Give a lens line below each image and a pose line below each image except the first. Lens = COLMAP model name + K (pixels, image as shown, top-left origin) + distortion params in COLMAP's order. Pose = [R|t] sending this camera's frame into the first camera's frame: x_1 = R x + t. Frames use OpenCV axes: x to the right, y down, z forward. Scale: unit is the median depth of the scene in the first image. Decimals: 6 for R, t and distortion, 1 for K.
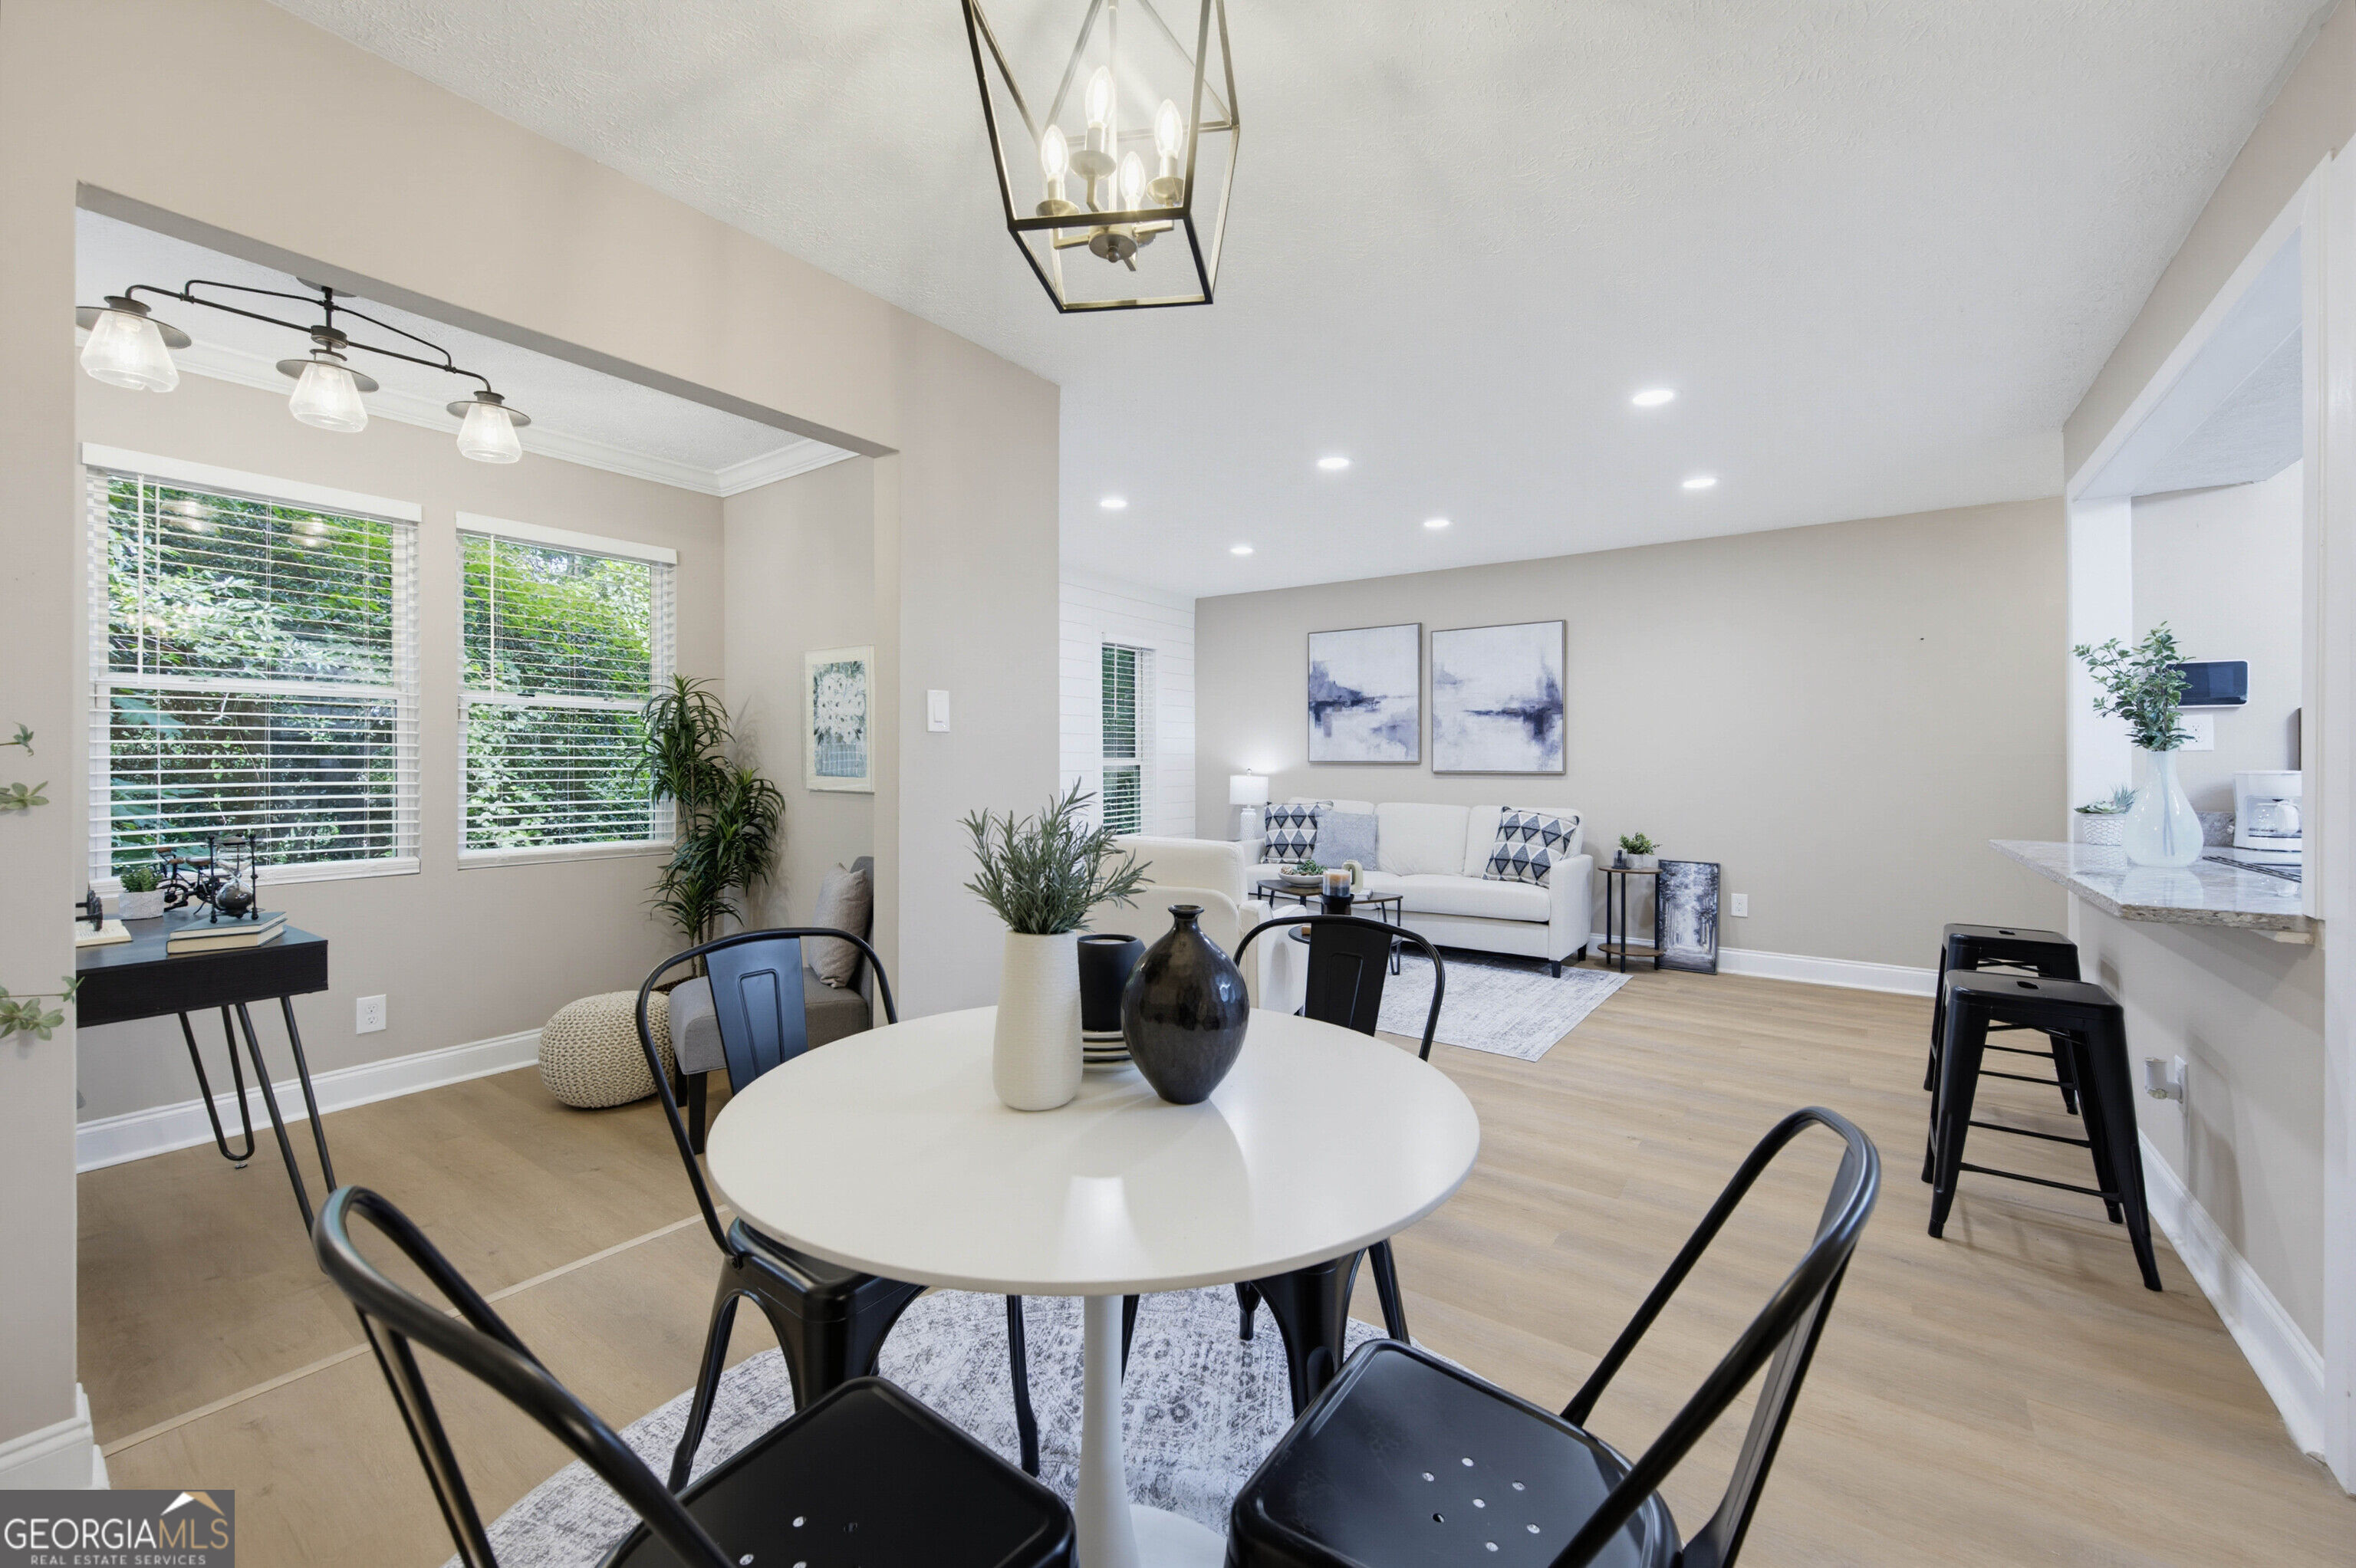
lens RADIAL K [[938.3, 0, 1180.1], [0, 938.3, 758.3], [0, 0, 1]] dist [-0.000116, -0.000125]
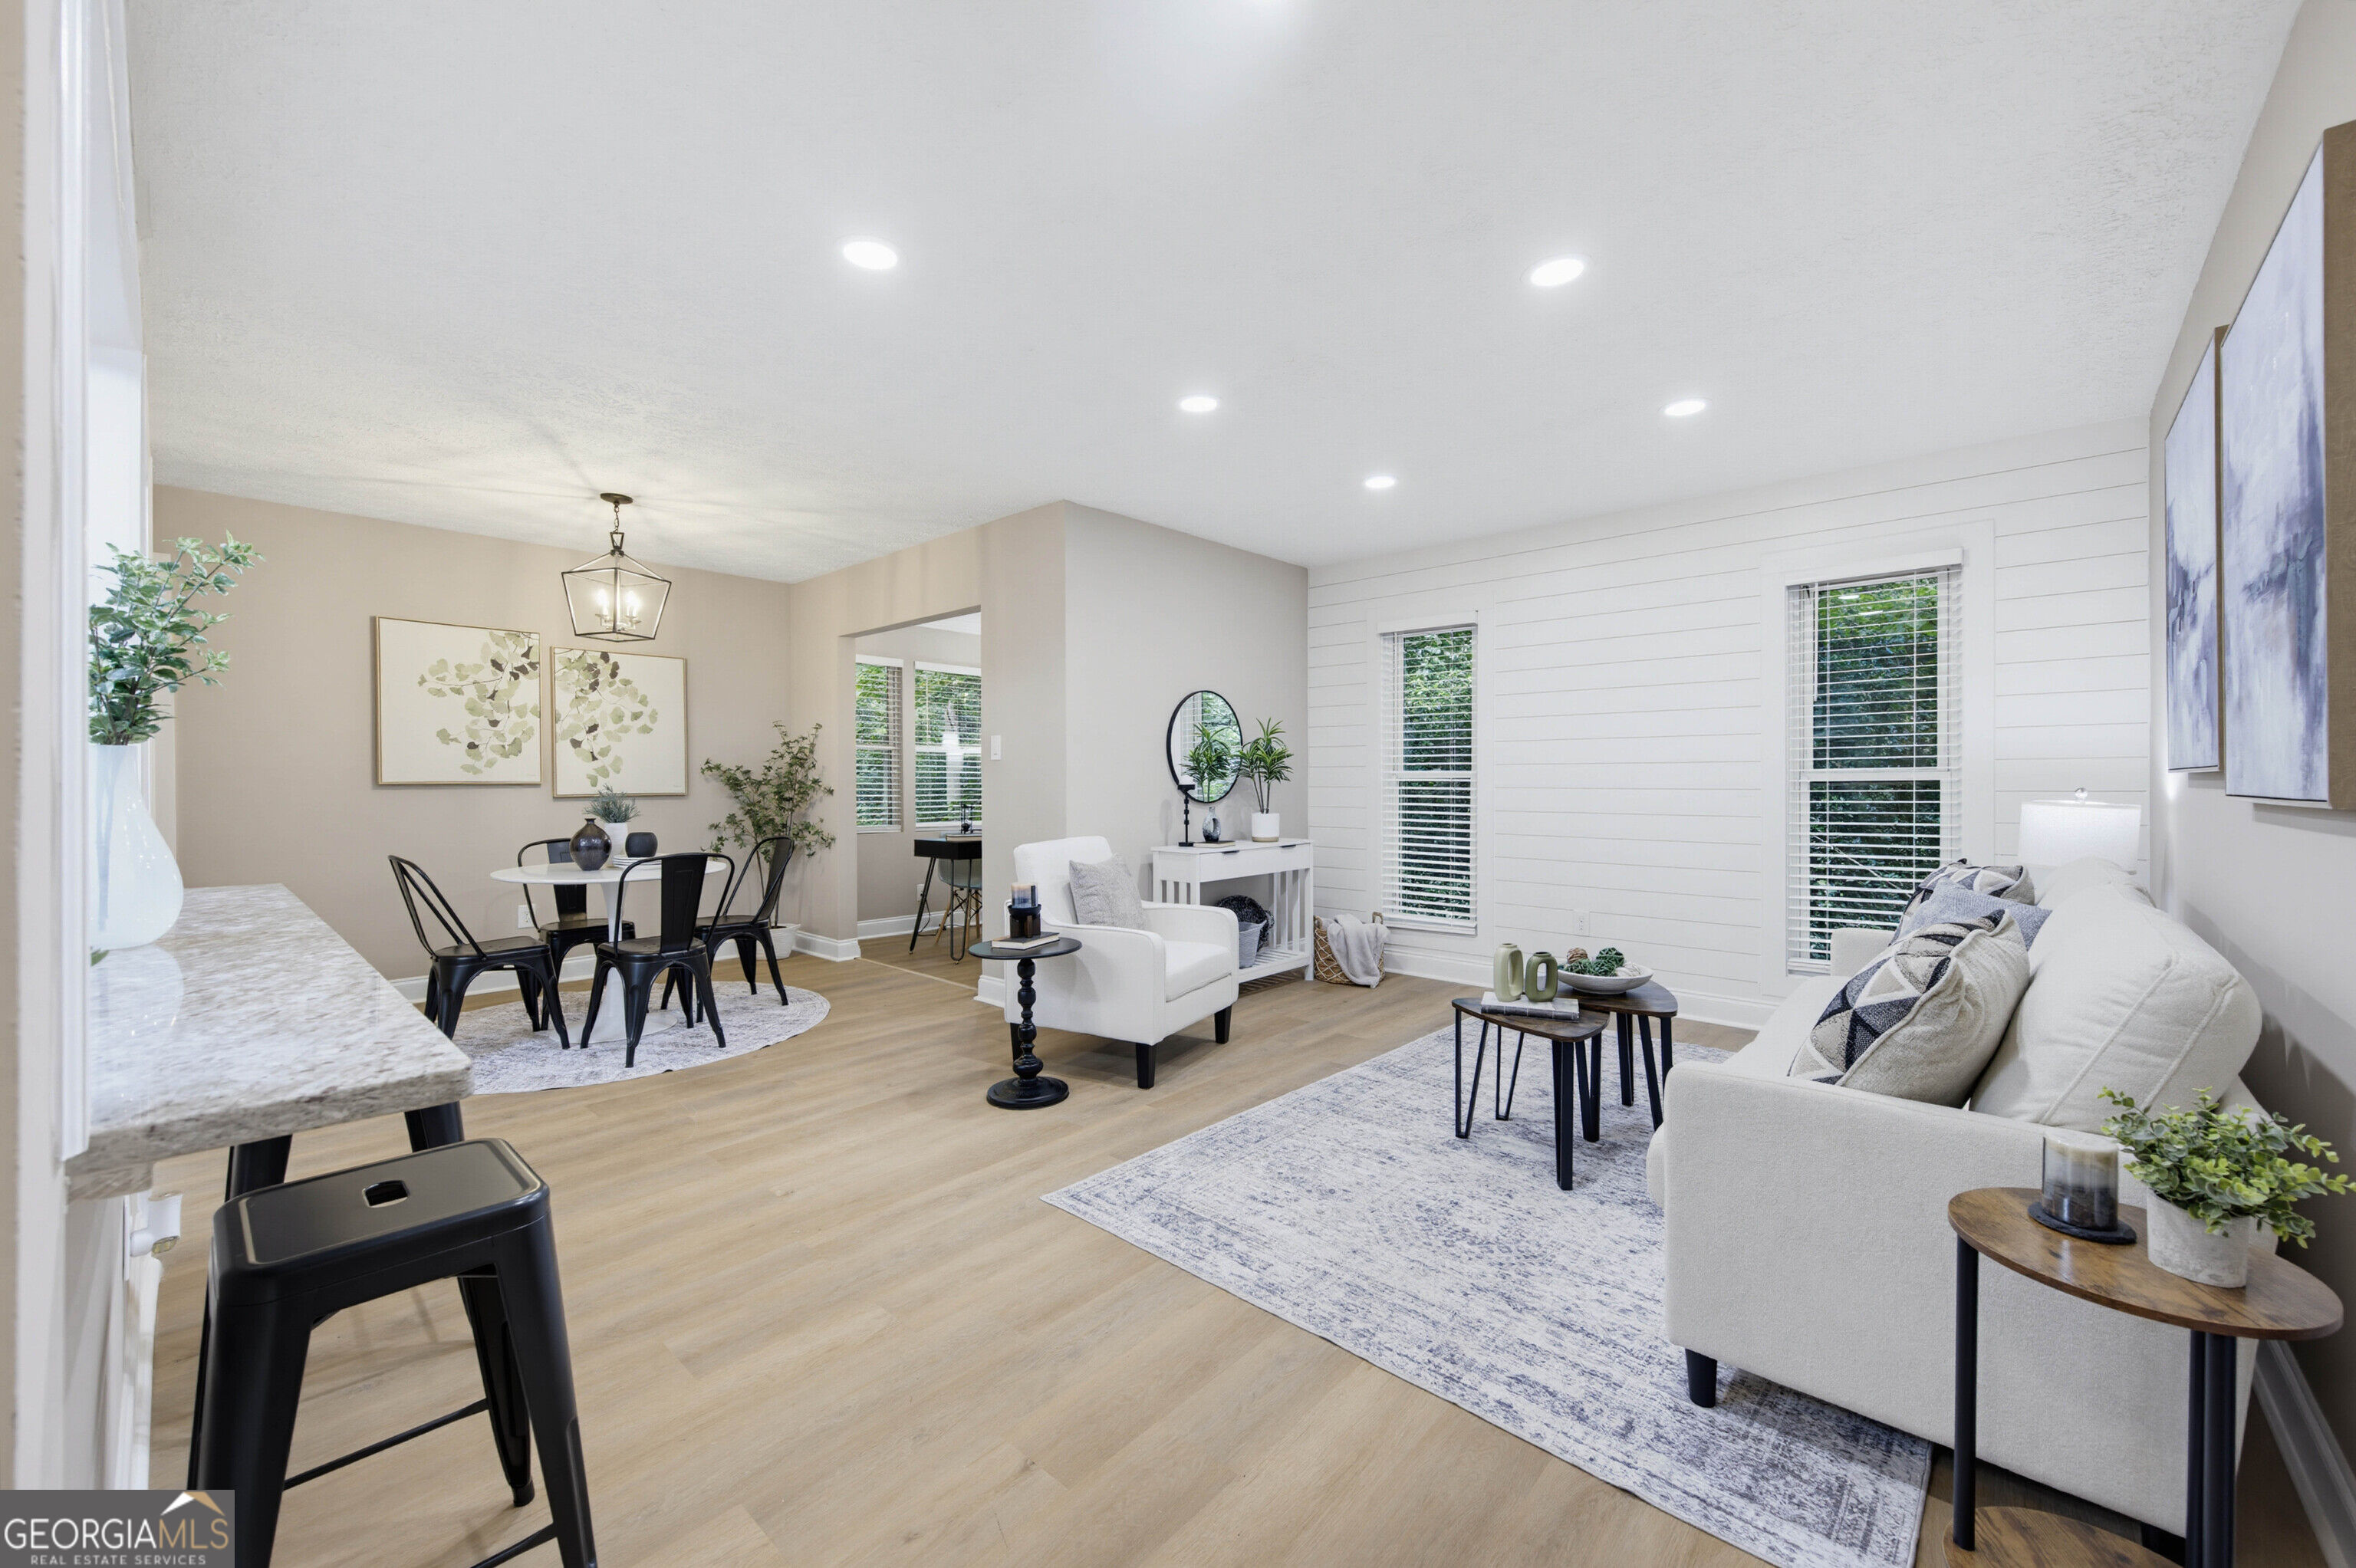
lens RADIAL K [[927.5, 0, 1178.0], [0, 927.5, 784.0], [0, 0, 1]] dist [-0.000801, -0.000123]
pose [[-0.125209, 0.002040, -0.992128, 0.949269], [0.006025, 0.999981, 0.001295, 0.010645], [0.992112, -0.005816, -0.125219, 1.071235]]
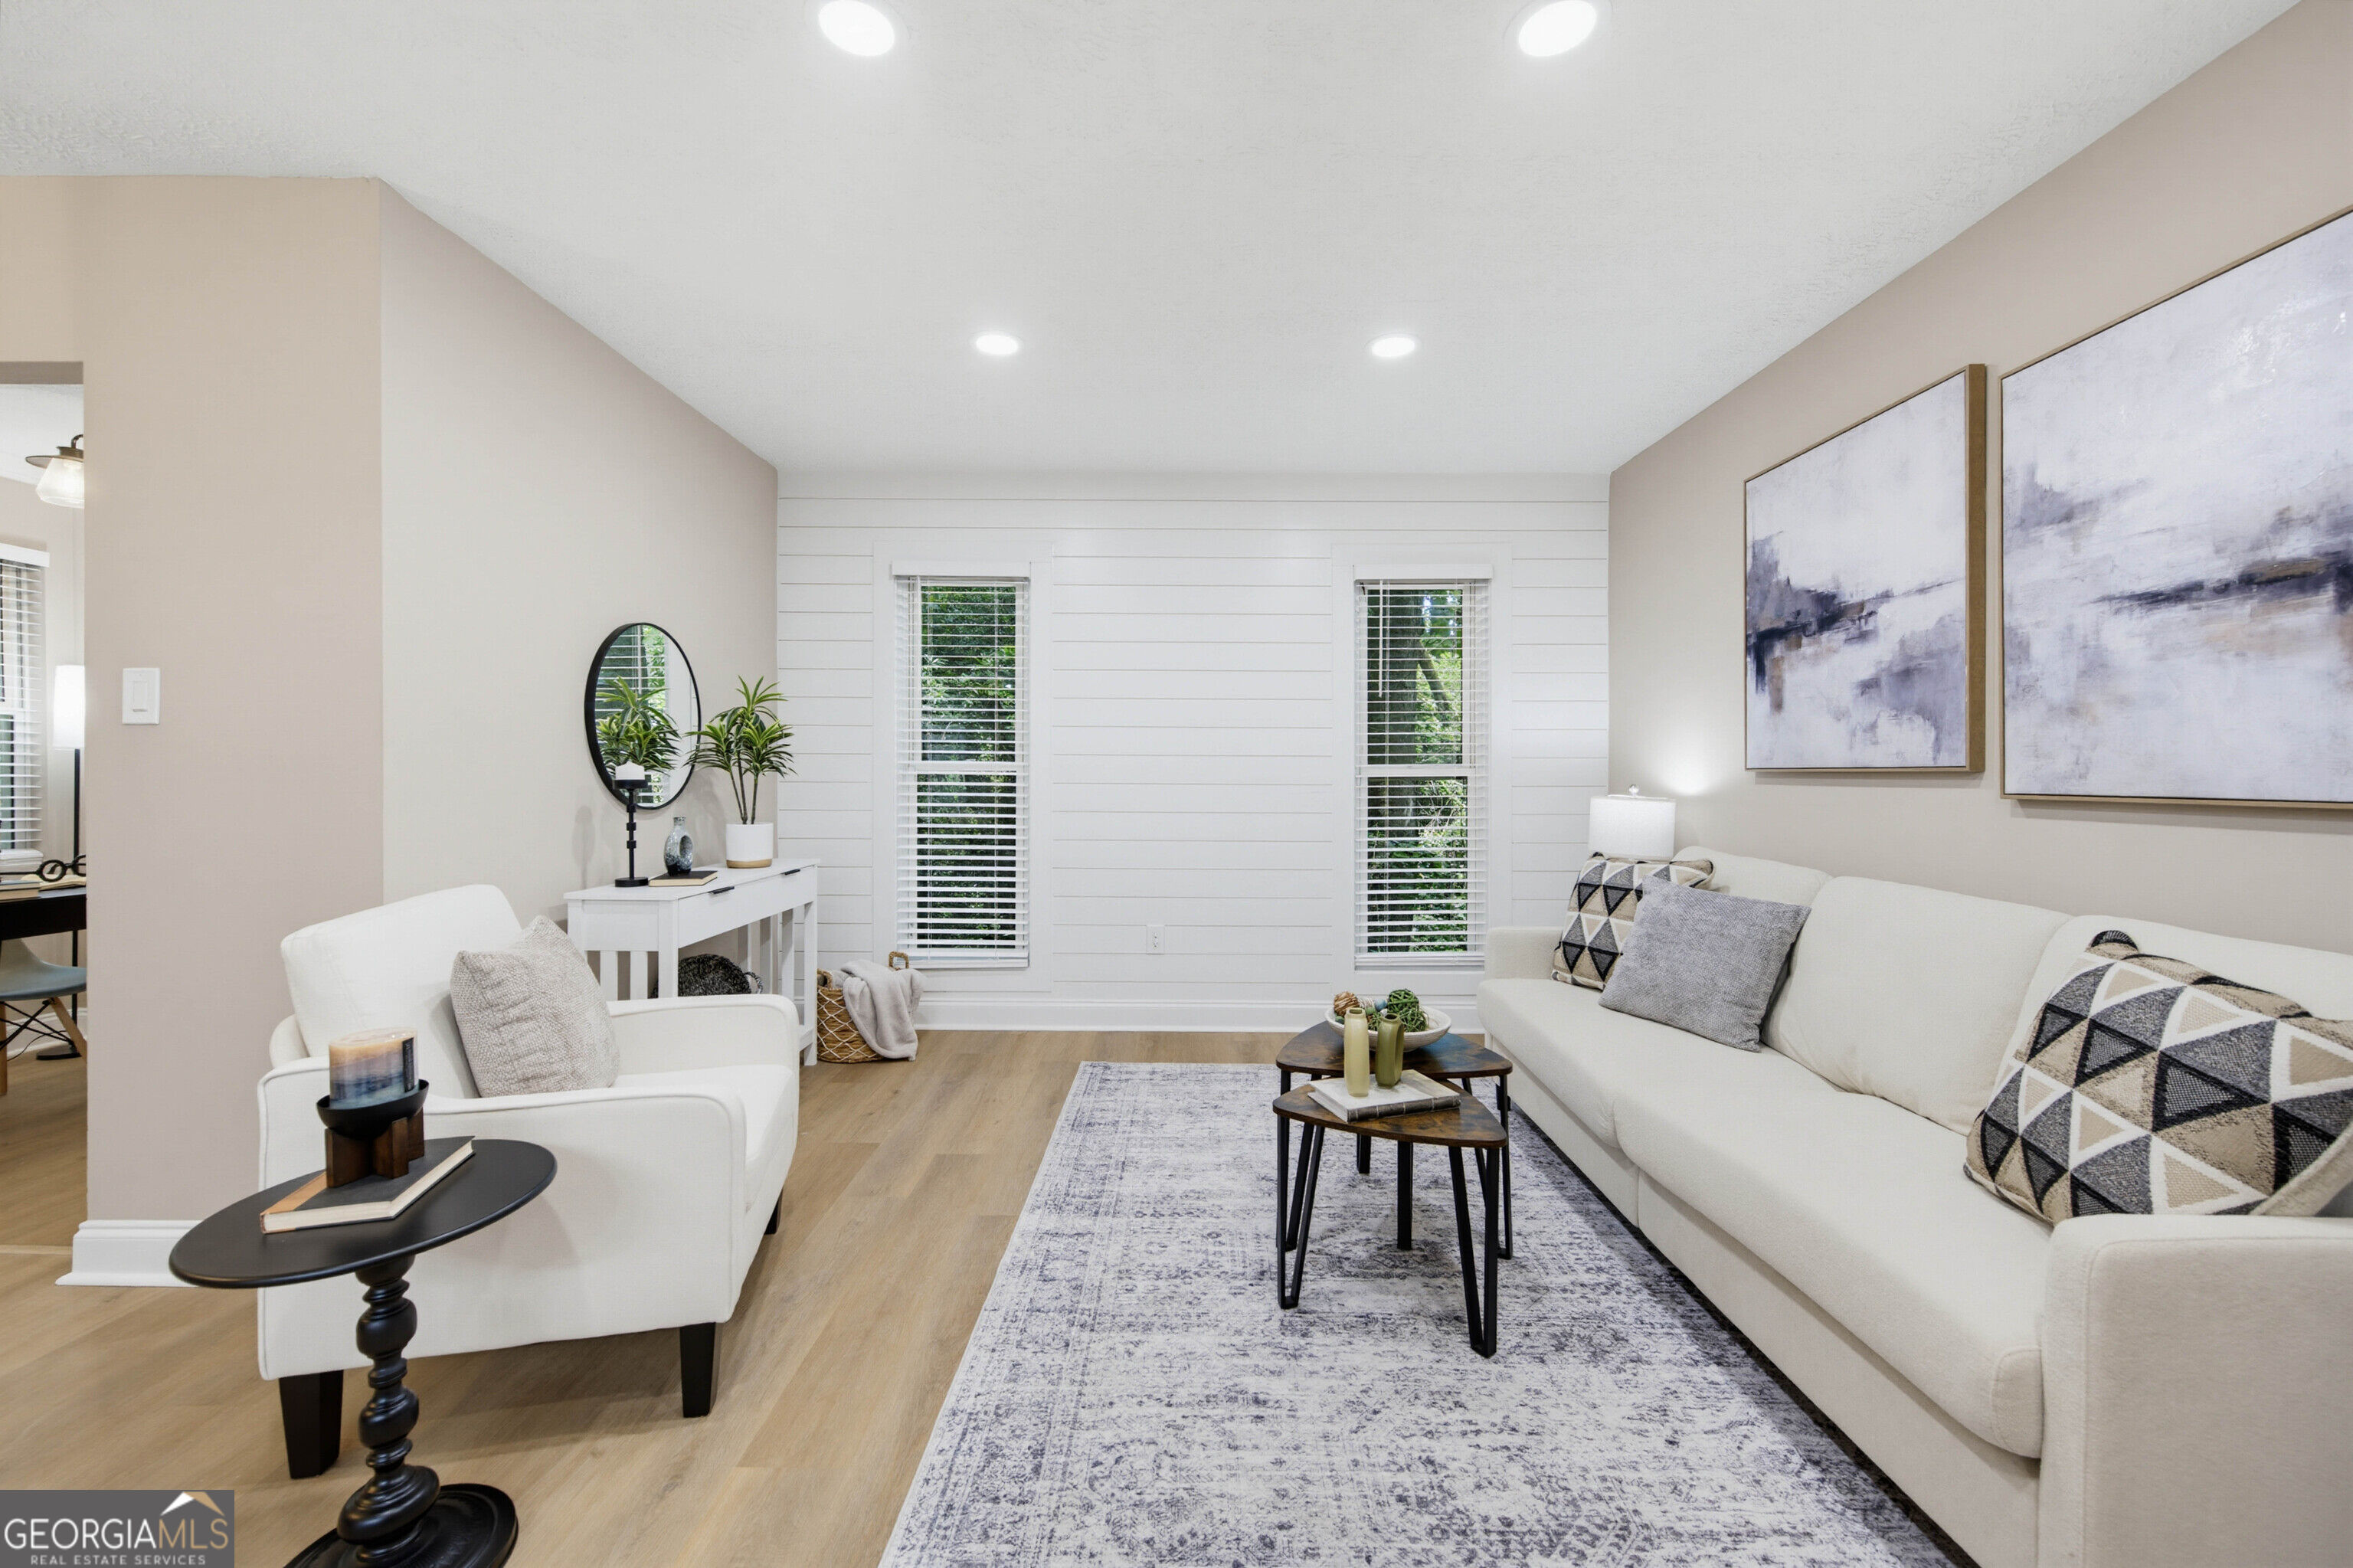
lens RADIAL K [[917.2, 0, 1174.0], [0, 917.2, 779.8], [0, 0, 1]] dist [0.002982, 0.000043]
pose [[0.572140, 0.006399, -0.820131, 0.567290], [0.001210, 0.999962, 0.008646, 0.007628], [0.820155, -0.005939, 0.572111, 0.877205]]
